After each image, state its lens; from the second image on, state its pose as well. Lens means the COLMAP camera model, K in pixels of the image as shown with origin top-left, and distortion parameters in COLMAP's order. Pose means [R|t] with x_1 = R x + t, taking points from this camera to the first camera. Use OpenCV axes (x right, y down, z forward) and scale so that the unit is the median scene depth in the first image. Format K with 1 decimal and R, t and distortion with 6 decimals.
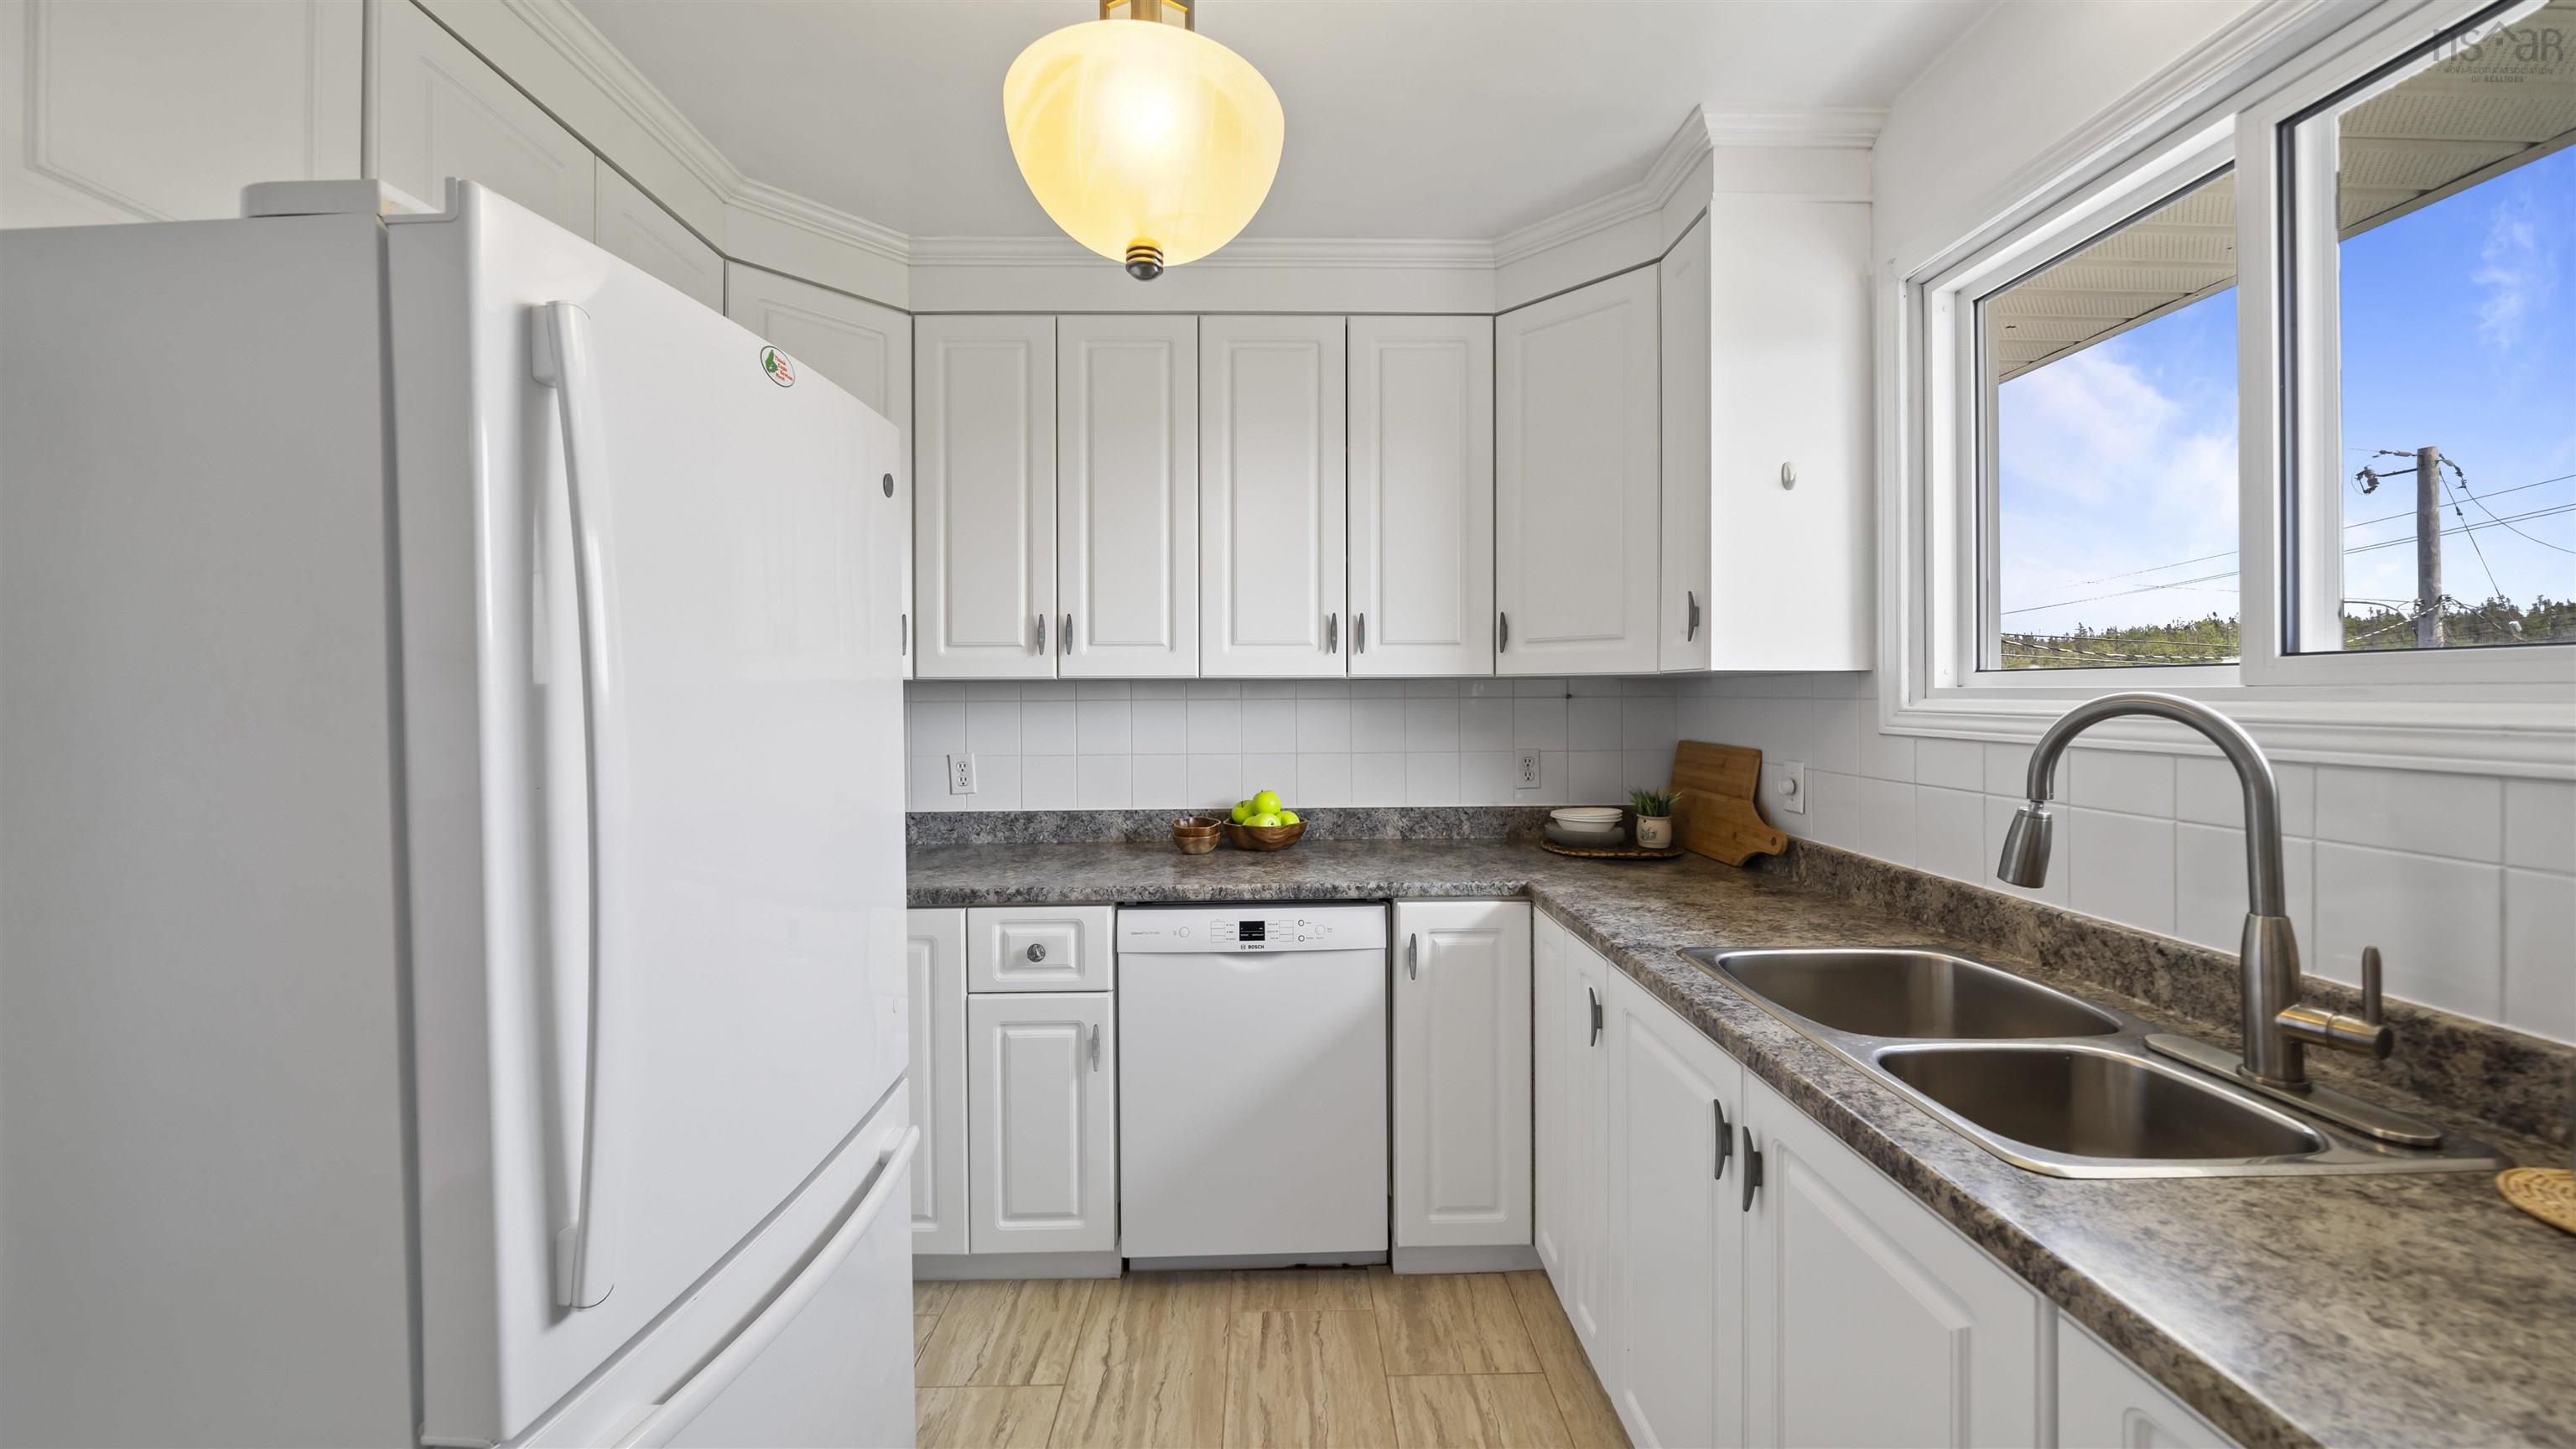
lens RADIAL K [[891.8, 0, 1286.7], [0, 891.8, 709.2], [0, 0, 1]] dist [-0.005544, -0.000196]
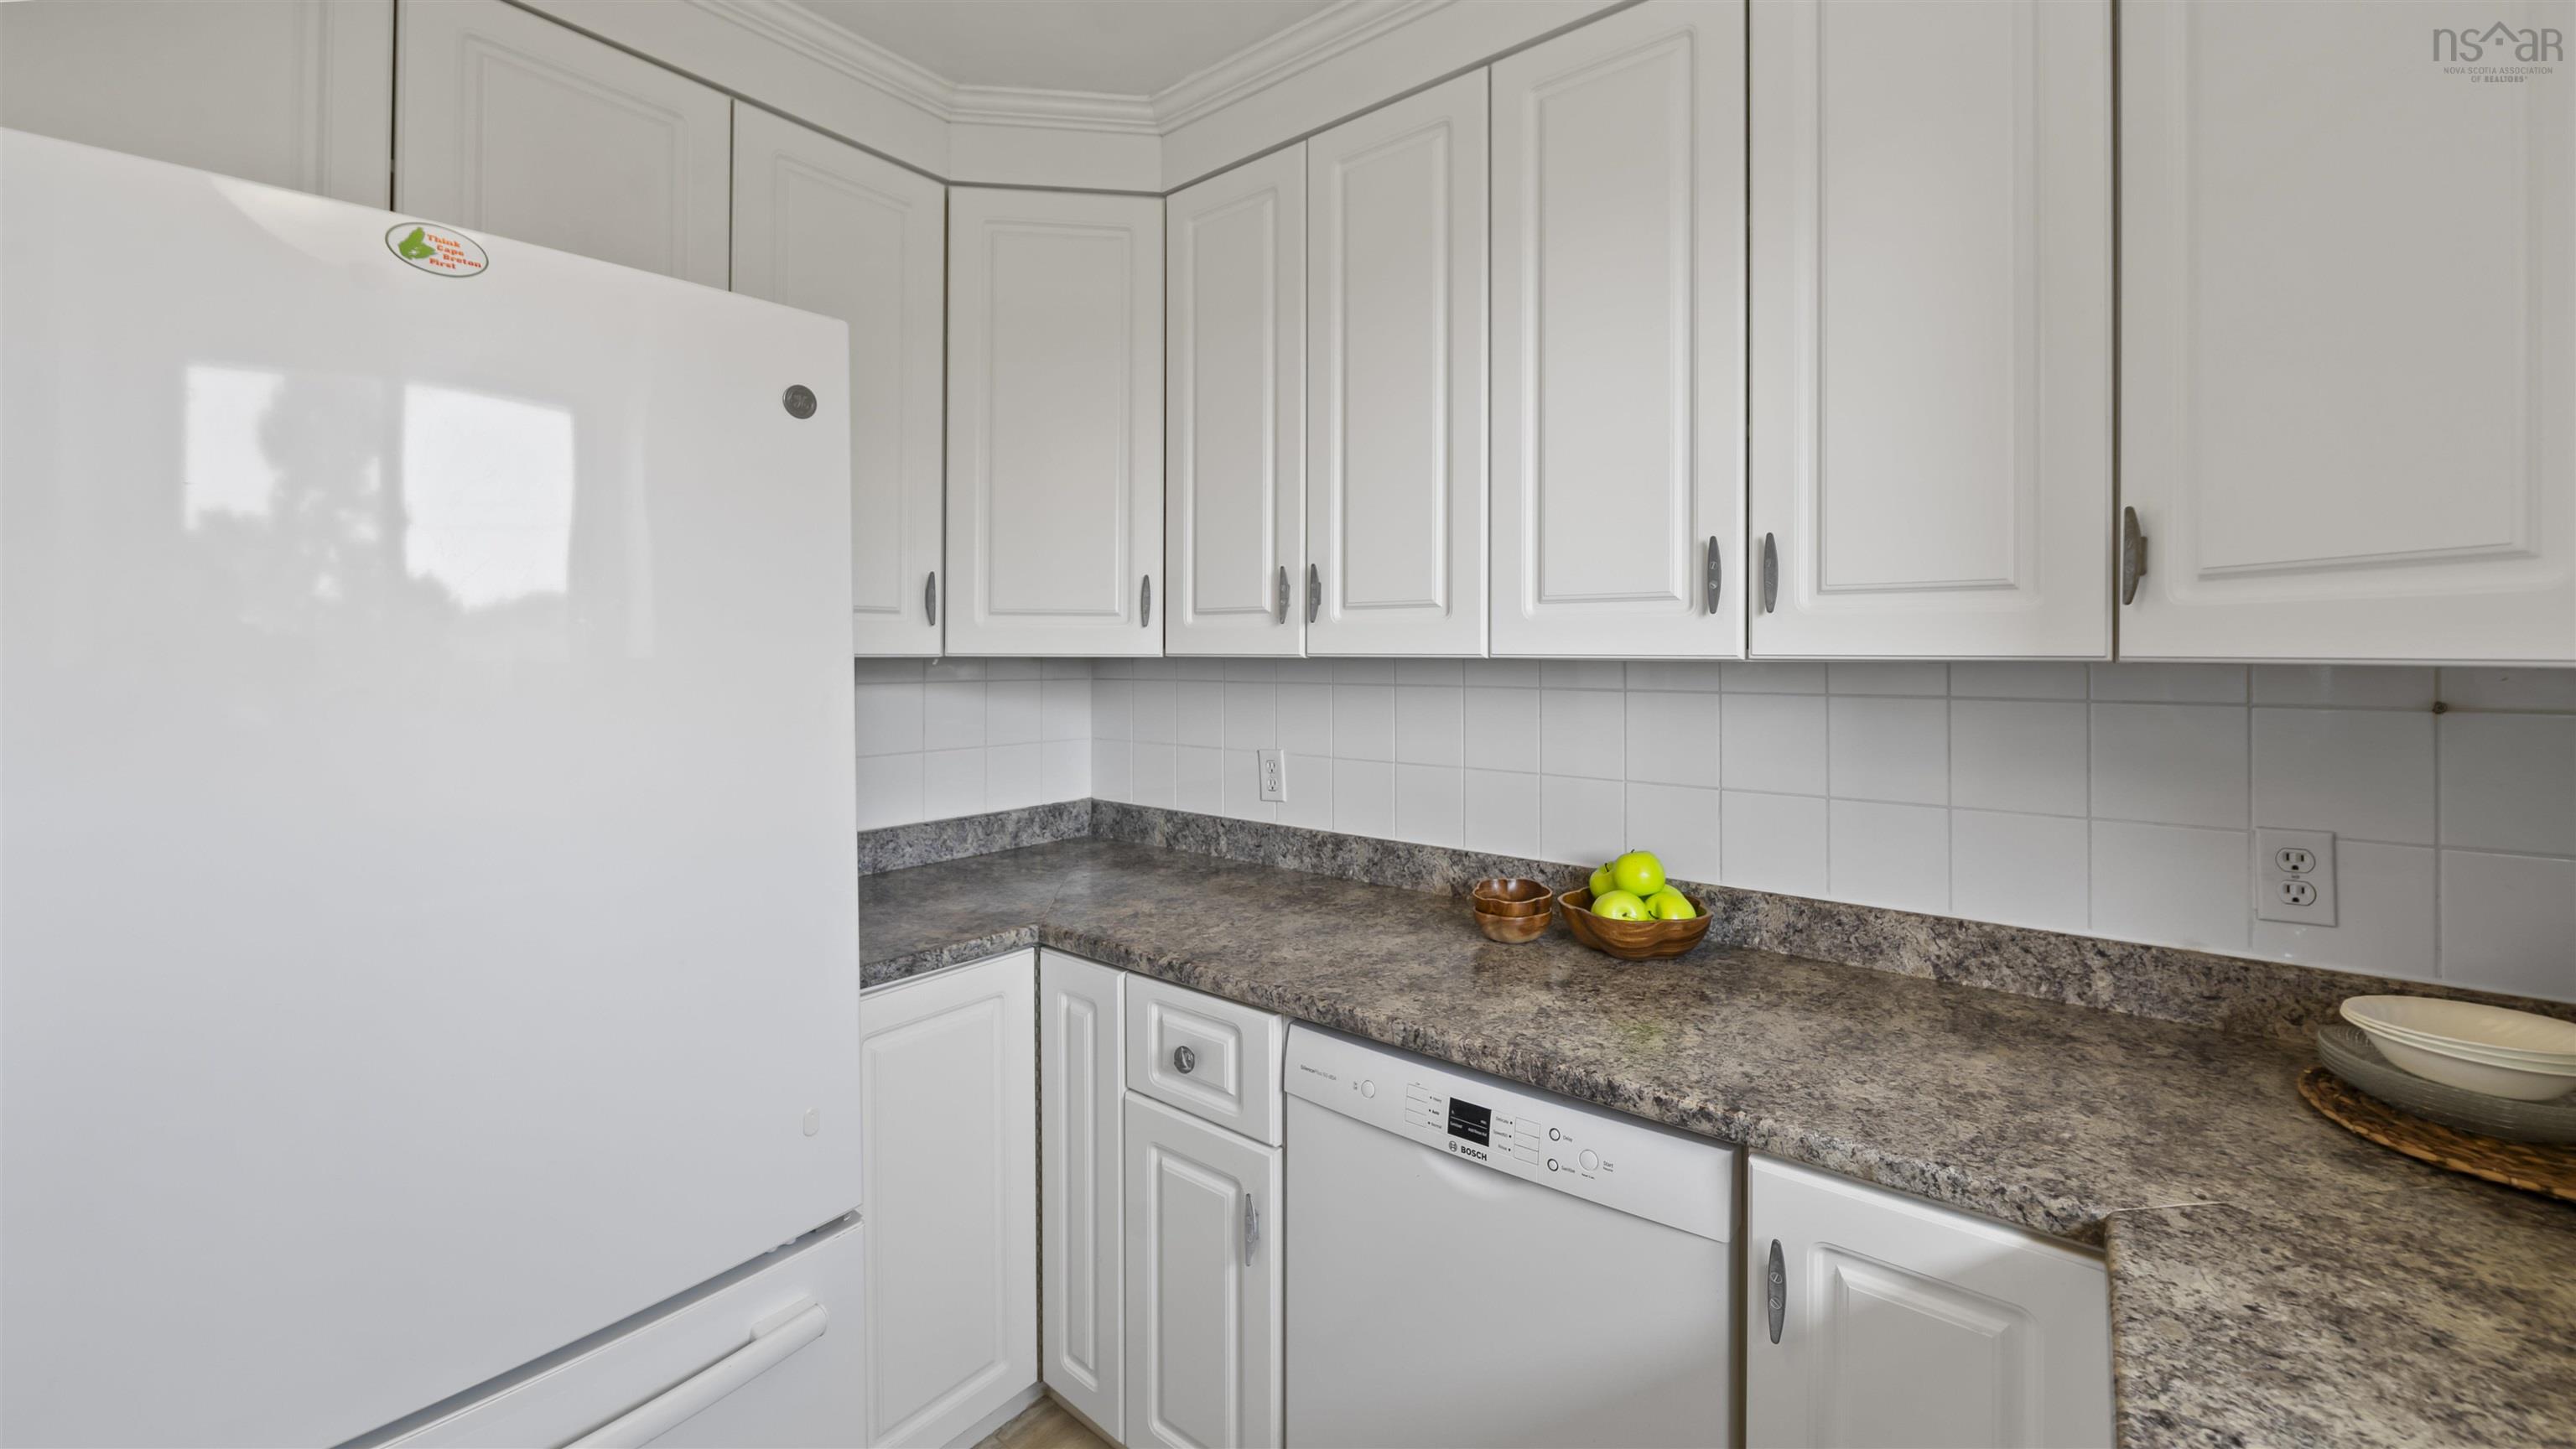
lens RADIAL K [[989.4, 0, 1294.8], [0, 989.4, 659.2], [0, 0, 1]] dist [-0.003375, -0.000285]
pose [[0.774616, 0.009831, -0.632356, 0.229943], [-0.016980, 0.999842, -0.005256, -0.028780], [0.632204, 0.014809, 0.774660, 0.396917]]
